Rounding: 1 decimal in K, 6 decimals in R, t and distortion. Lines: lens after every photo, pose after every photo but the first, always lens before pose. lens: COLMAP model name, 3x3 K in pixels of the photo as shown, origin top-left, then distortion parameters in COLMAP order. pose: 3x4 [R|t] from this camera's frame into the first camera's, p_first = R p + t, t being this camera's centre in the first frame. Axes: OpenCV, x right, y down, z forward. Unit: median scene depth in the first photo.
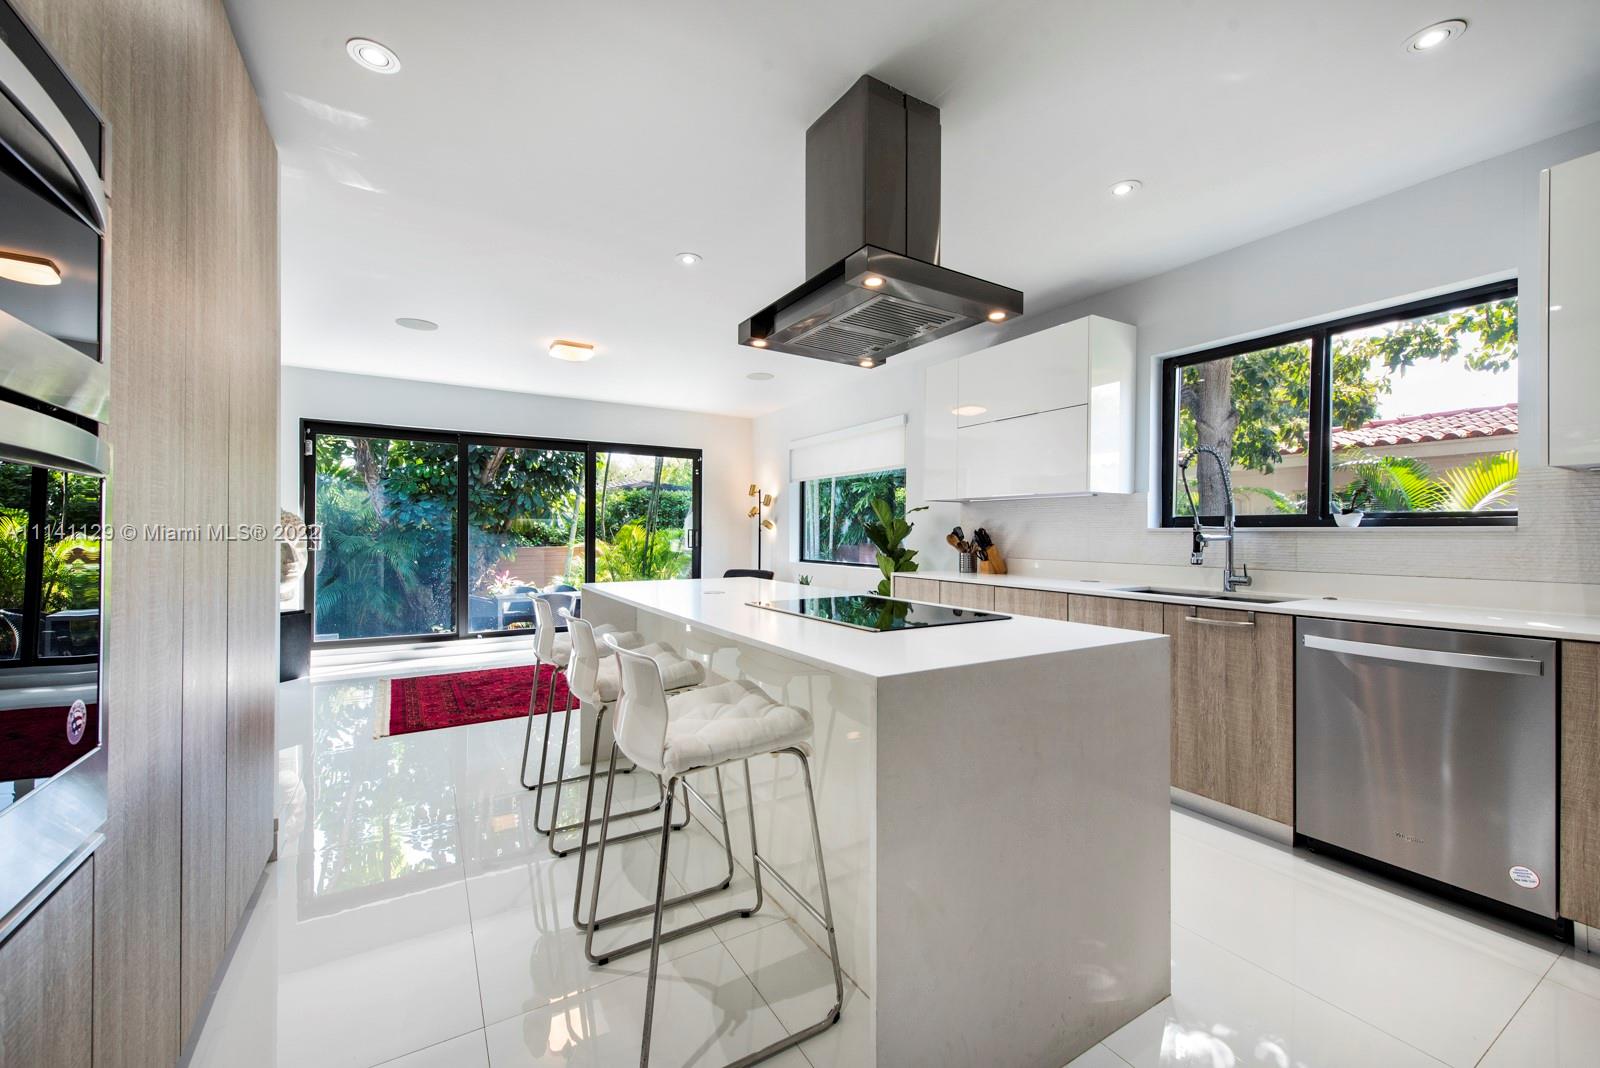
lens RADIAL K [[636.0, 0, 803.3], [0, 636.0, 539.0], [0, 0, 1]] dist [0.000698, -0.000095]
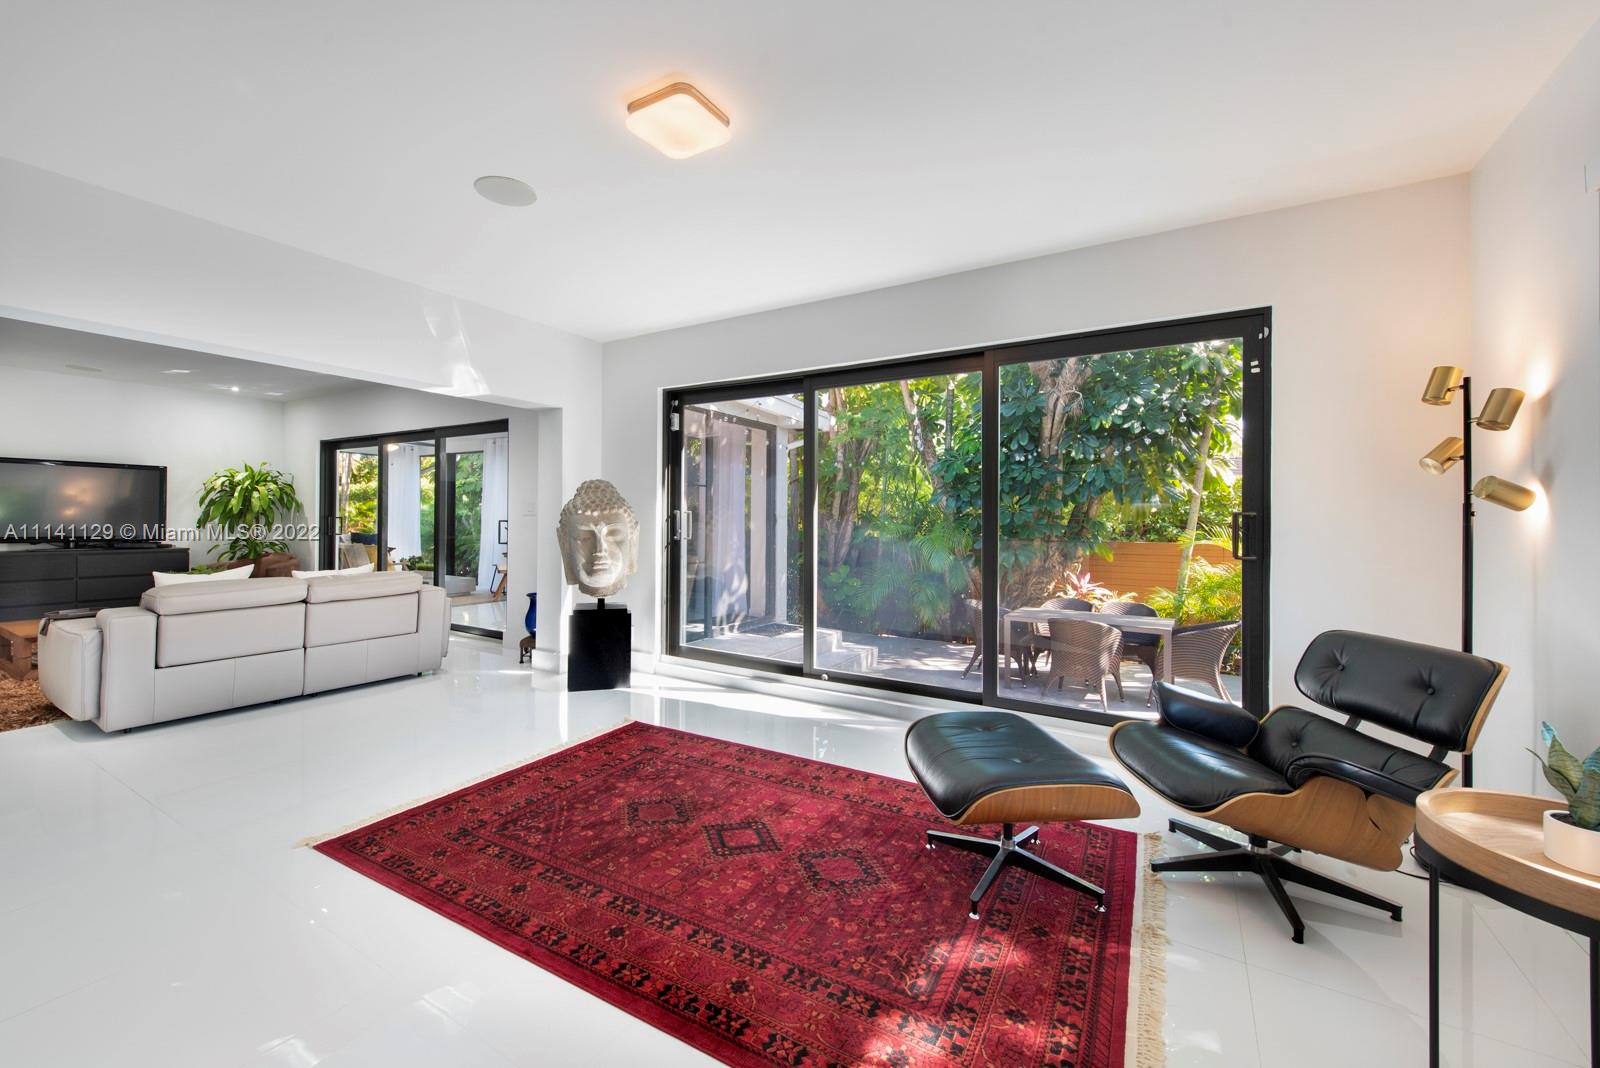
lens RADIAL K [[636.0, 0, 798.0], [0, 636.0, 520.0], [0, 0, 1]] dist [0.000698, -0.000095]
pose [[0.469862, -0.001042, -0.882739, 0.050248], [-0.009813, 0.999931, -0.006403, -0.004693], [0.882686, 0.011671, 0.469819, 0.576962]]
